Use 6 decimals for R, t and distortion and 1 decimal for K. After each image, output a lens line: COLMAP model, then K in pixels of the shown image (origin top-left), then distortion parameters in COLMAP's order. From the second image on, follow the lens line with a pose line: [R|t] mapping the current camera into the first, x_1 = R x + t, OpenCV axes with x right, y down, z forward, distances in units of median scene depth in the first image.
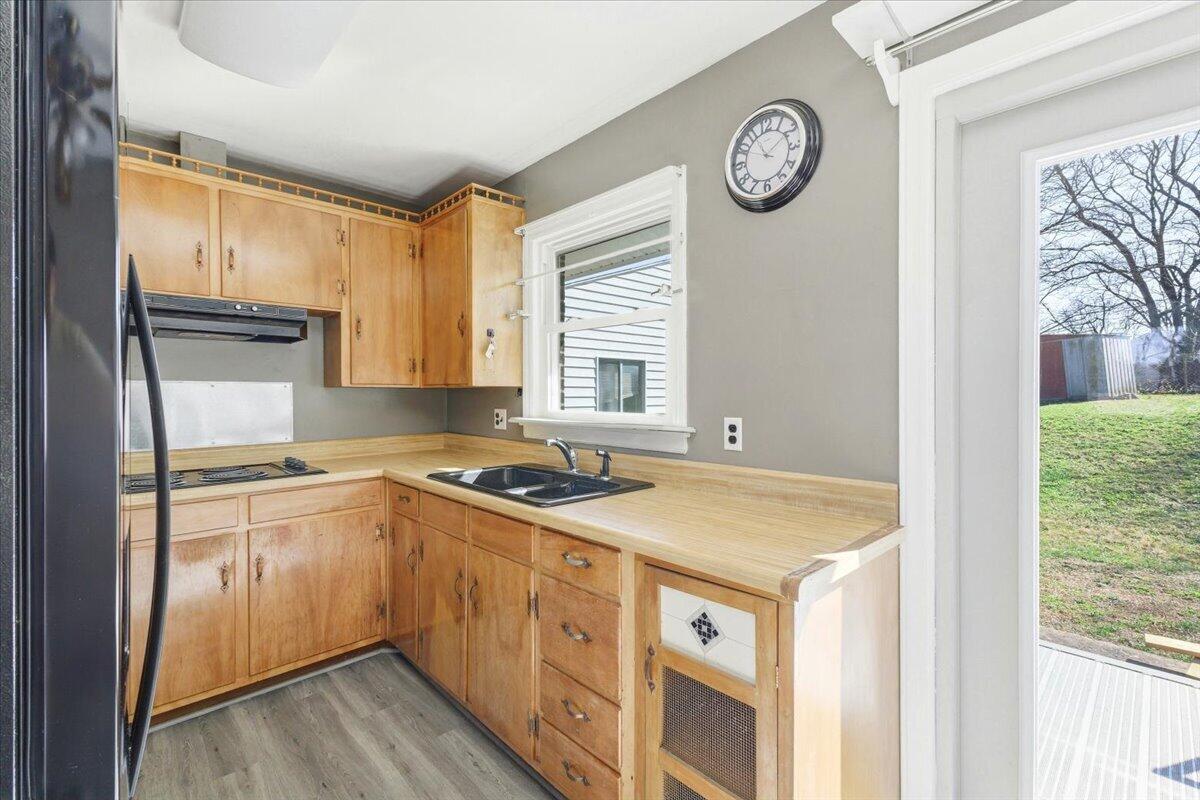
lens RADIAL K [[519.6, 0, 600.1], [0, 519.6, 395.6], [0, 0, 1]] dist [0.008506, -0.000235]
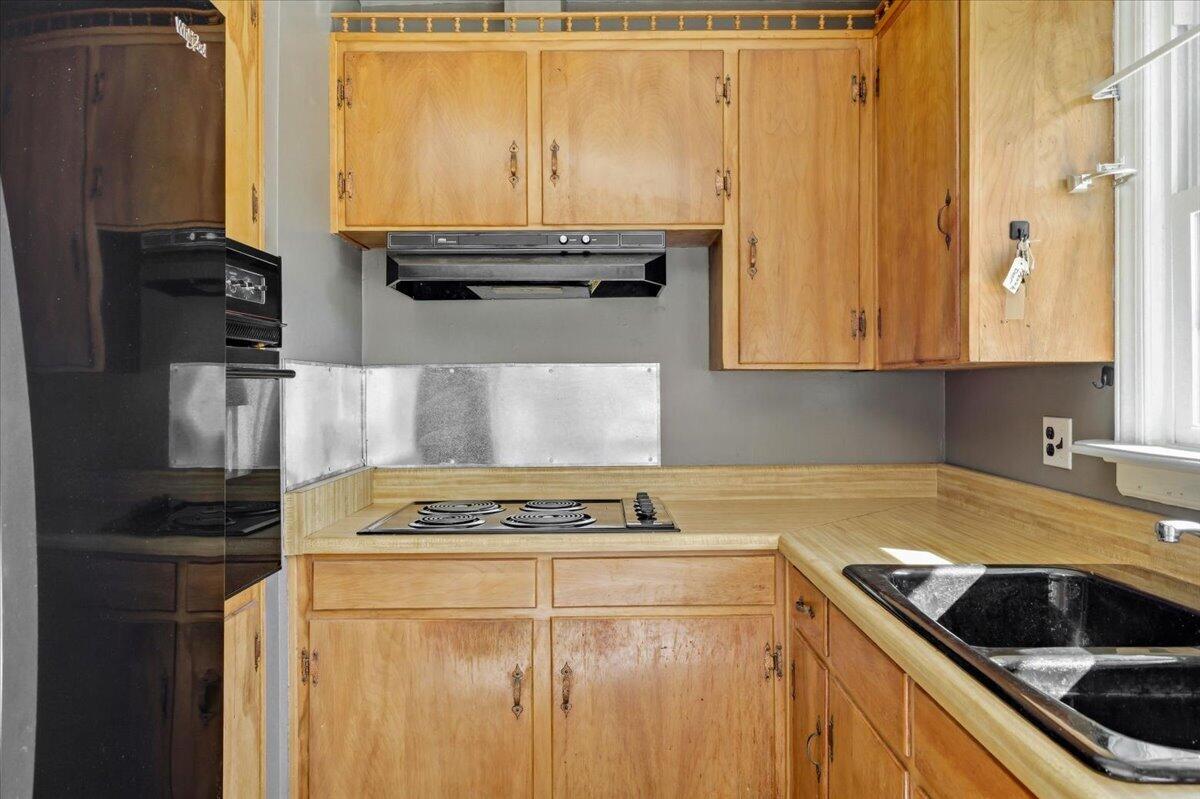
lens RADIAL K [[830.0, 0, 602.5], [0, 830.0, 386.2], [0, 0, 1]] dist [0.012532, 0.003983]
pose [[0.726779, -0.000636, -0.686871, -0.000358], [-0.001093, 0.999997, -0.002082, 0.002746], [0.686871, 0.002263, 0.726776, 0.311664]]
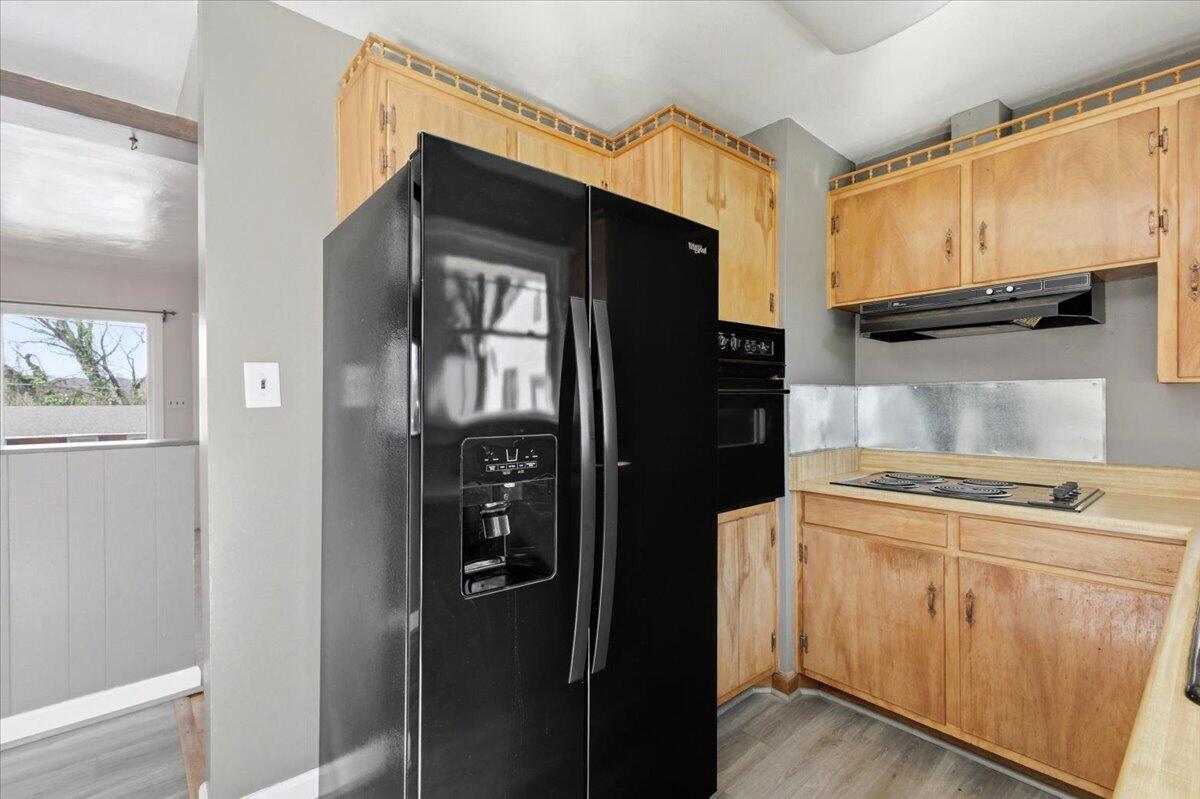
lens RADIAL K [[533.3, 0, 600.0], [0, 533.3, 399.5], [0, 0, 1]] dist [0.002038, 0.000122]
pose [[-0.048775, 0.003314, -0.998804, 0.181213], [0.001165, 0.999994, 0.003261, 0.000361], [0.998809, -0.001004, -0.048779, 0.389858]]
